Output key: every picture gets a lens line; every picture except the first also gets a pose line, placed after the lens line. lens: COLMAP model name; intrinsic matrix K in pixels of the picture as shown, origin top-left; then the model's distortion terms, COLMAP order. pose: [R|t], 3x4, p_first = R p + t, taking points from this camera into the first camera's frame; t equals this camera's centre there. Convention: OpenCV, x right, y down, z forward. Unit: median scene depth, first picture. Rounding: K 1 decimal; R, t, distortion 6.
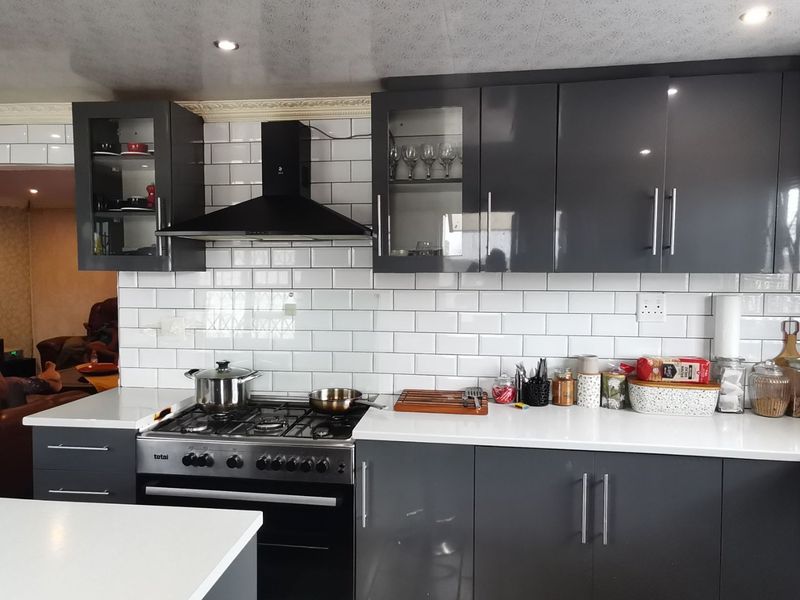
lens RADIAL K [[557.3, 0, 400.0], [0, 557.3, 300.0], [0, 0, 1]] dist [0.014150, 0.024398]
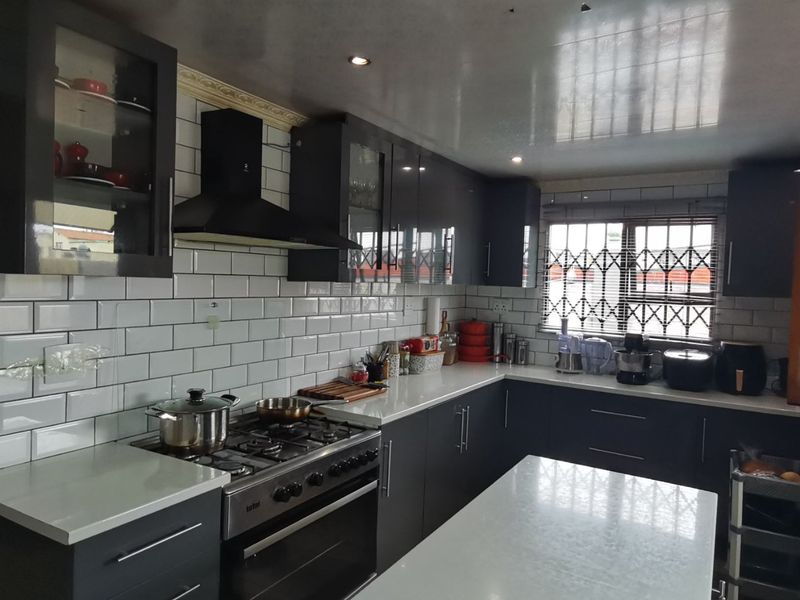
lens RADIAL K [[557.3, 0, 400.0], [0, 557.3, 300.0], [0, 0, 1]] dist [0.014150, 0.024398]
pose [[0.394064, -0.022504, 0.918807, -0.915240], [0.026049, 0.999572, 0.013310, -0.022098], [-0.918714, 0.018689, 0.394482, 0.401191]]
